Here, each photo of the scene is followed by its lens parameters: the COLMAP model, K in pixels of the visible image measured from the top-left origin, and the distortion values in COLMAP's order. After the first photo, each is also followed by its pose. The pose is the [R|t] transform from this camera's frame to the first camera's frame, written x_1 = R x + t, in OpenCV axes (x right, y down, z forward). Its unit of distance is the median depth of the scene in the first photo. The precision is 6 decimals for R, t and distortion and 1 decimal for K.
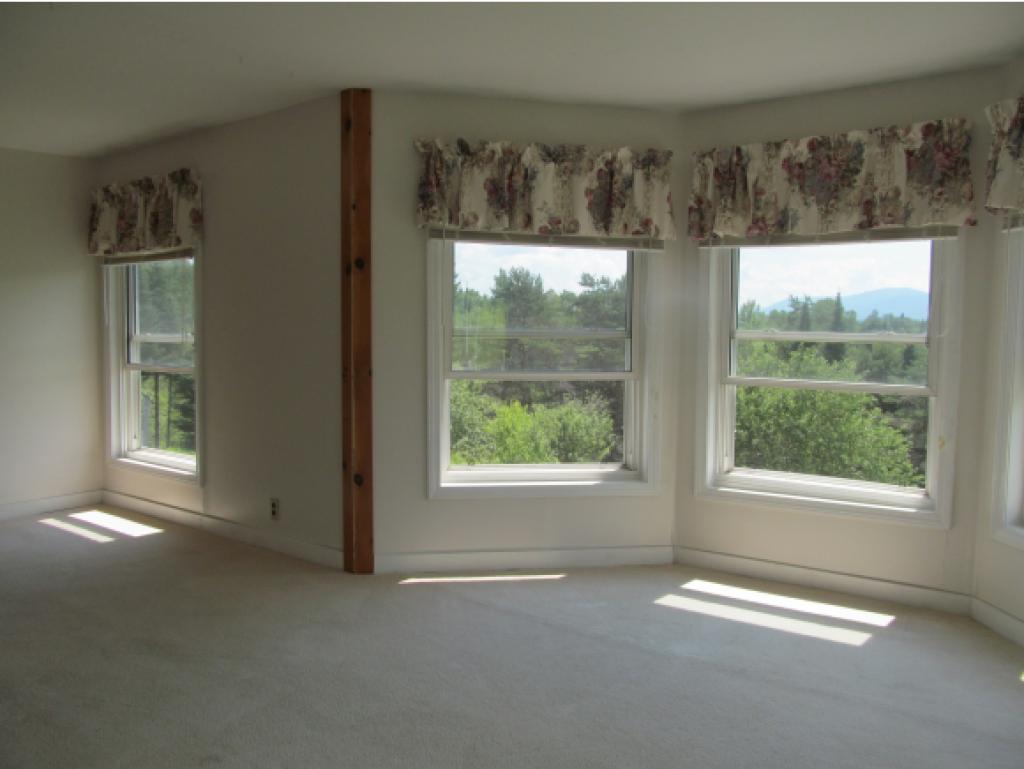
lens RADIAL K [[852.0, 0, 515.7], [0, 852.0, 376.9], [0, 0, 1]] dist [-0.056125, 0.020914]
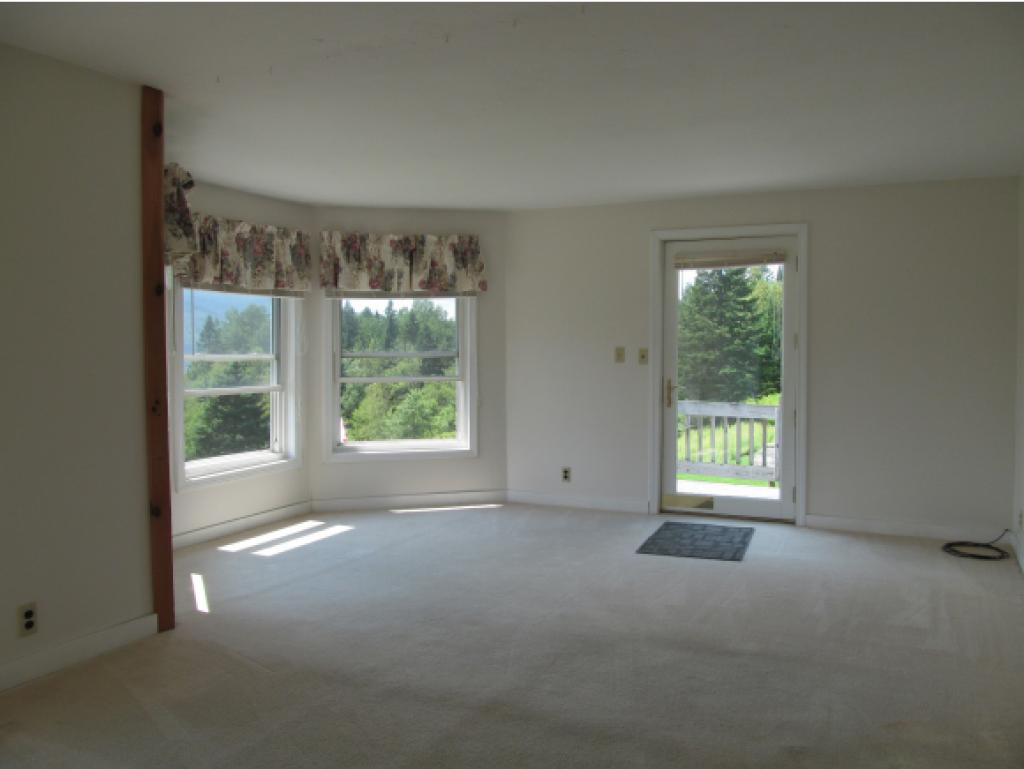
lens RADIAL K [[852.0, 0, 515.7], [0, 852.0, 376.9], [0, 0, 1]] dist [-0.056125, 0.020914]
pose [[-0.189381, -0.044112, 0.980912, -1.130339], [0.062178, 0.996447, 0.056815, -0.065309], [-0.979933, 0.071751, -0.185965, 0.782738]]
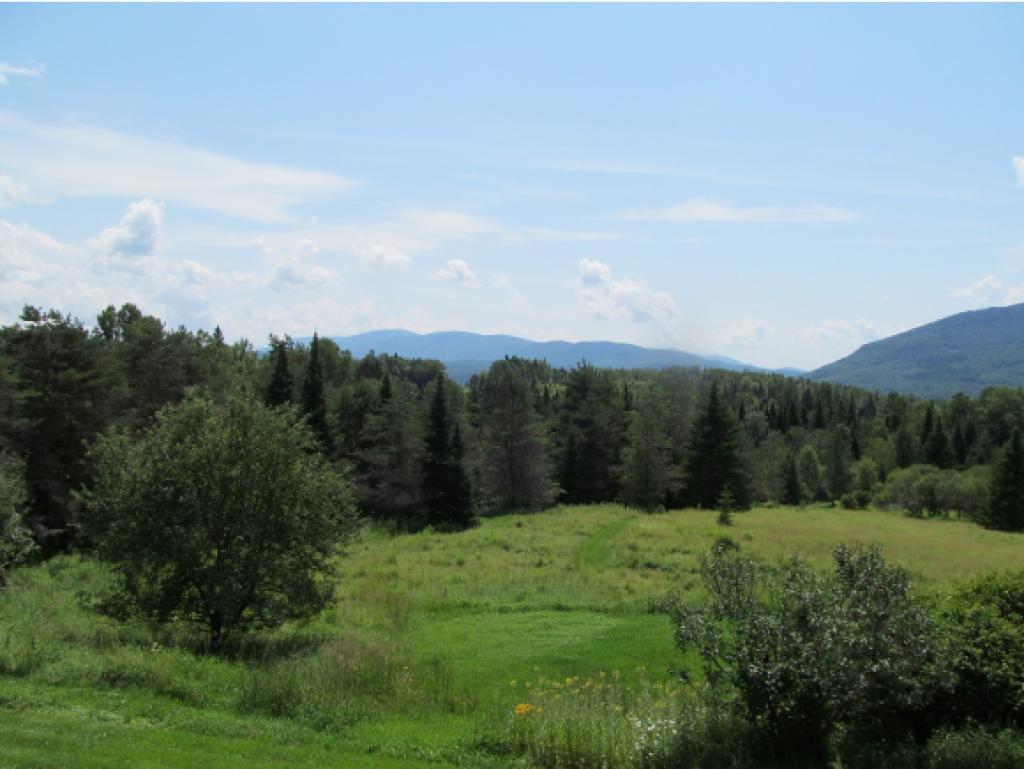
lens RADIAL K [[852.0, 0, 515.7], [0, 852.0, 376.9], [0, 0, 1]] dist [-0.056125, 0.020914]
pose [[0.844323, -0.008219, 0.535772, 0.103216], [0.032688, 0.998810, -0.036190, -0.007122], [-0.534837, 0.048069, 0.843587, 0.062250]]
